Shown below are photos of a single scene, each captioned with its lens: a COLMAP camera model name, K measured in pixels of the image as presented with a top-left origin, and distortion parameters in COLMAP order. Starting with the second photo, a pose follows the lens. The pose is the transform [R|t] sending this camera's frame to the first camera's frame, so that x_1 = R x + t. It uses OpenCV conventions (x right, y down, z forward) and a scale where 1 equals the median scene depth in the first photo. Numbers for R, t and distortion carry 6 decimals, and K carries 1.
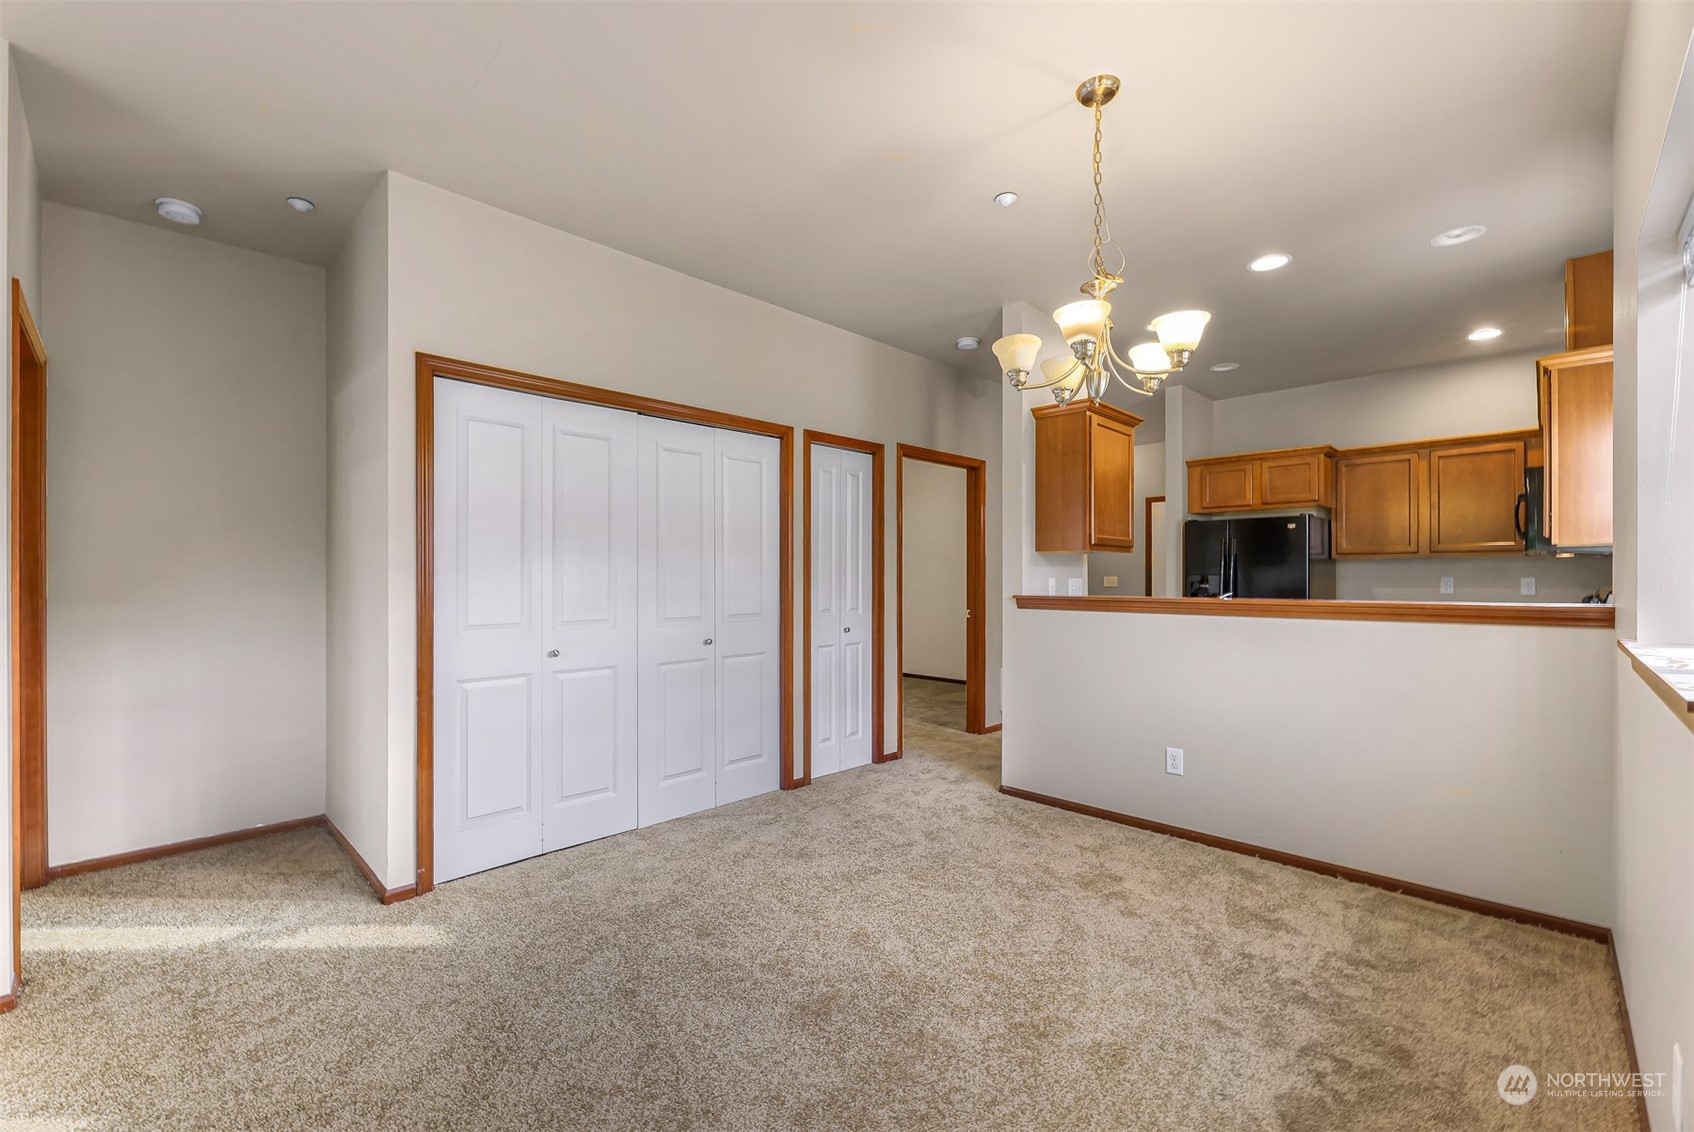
lens RADIAL K [[692.0, 0, 847.0], [0, 692.0, 578.5], [0, 0, 1]] dist [0.010396, -0.001838]
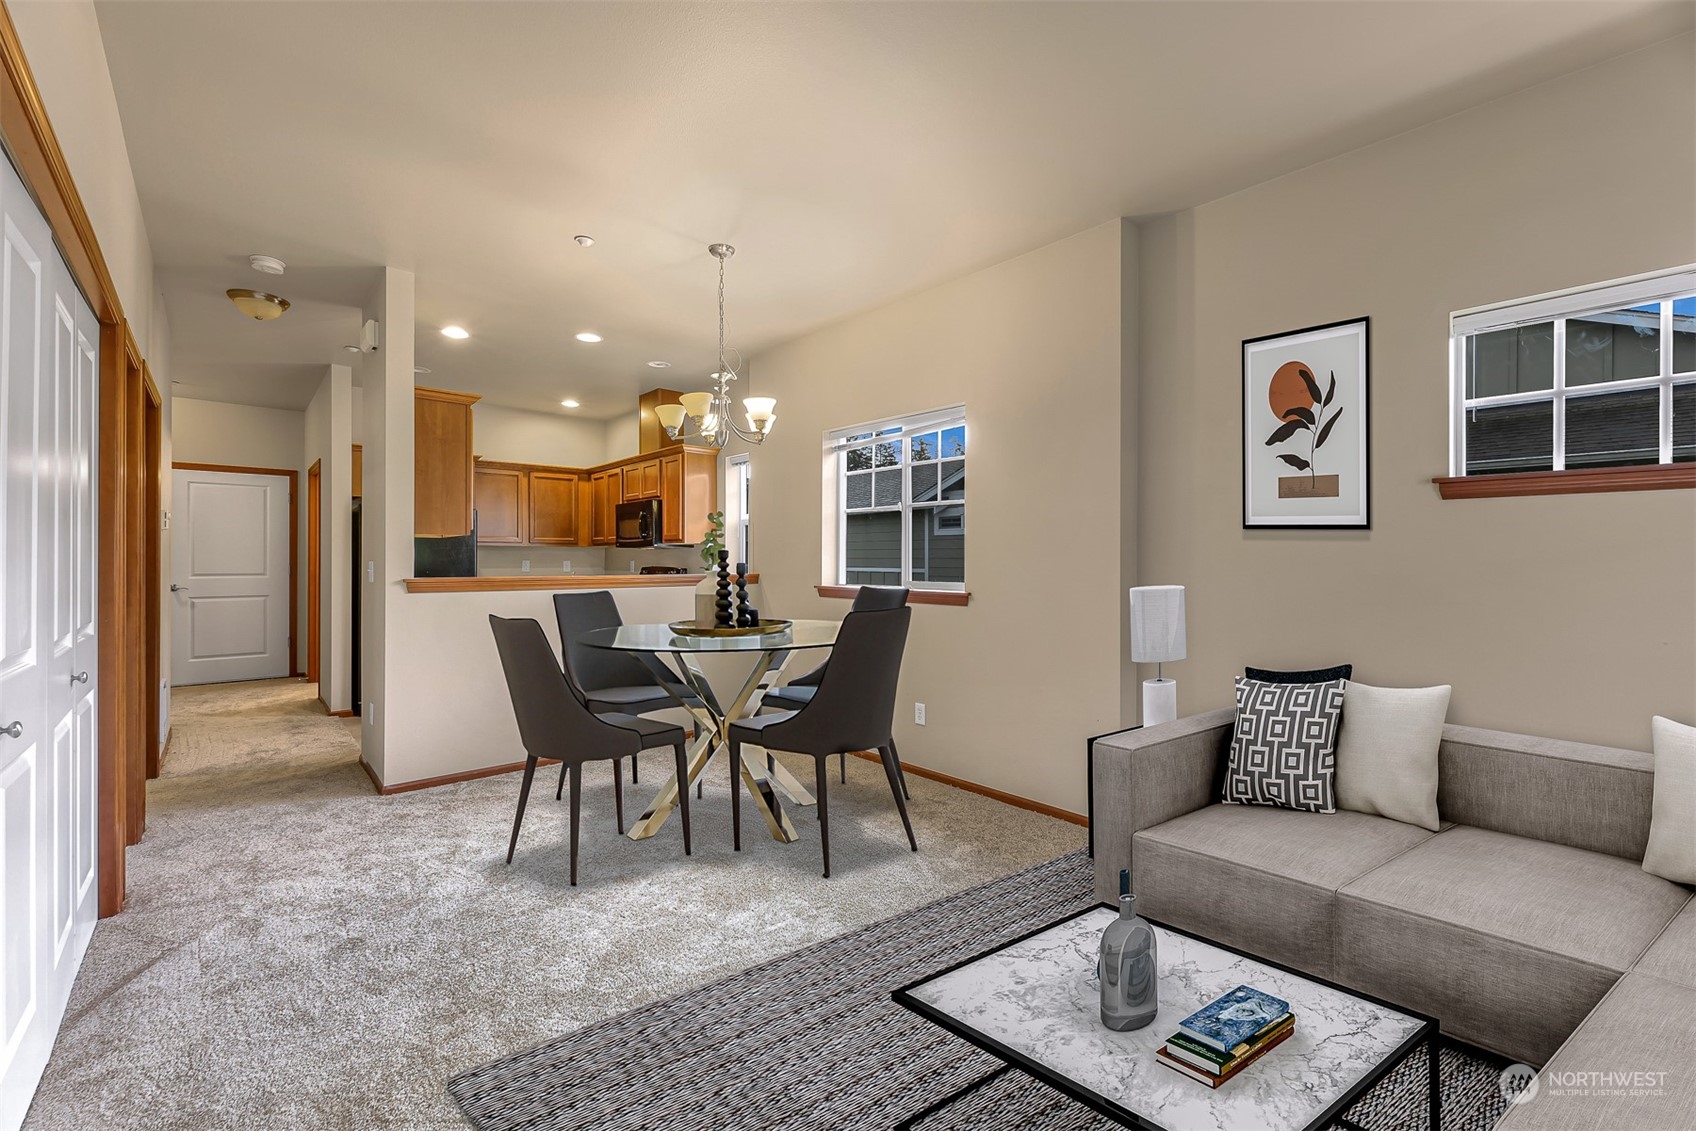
lens RADIAL K [[692.9, 0, 829.4], [0, 692.9, 567.1], [0, 0, 1]] dist [0.010396, -0.001838]
pose [[0.074461, -0.008973, 0.997184, -0.594772], [-0.000051, 0.999959, 0.009002, -0.001027], [-0.997224, -0.000721, 0.074457, 0.315221]]
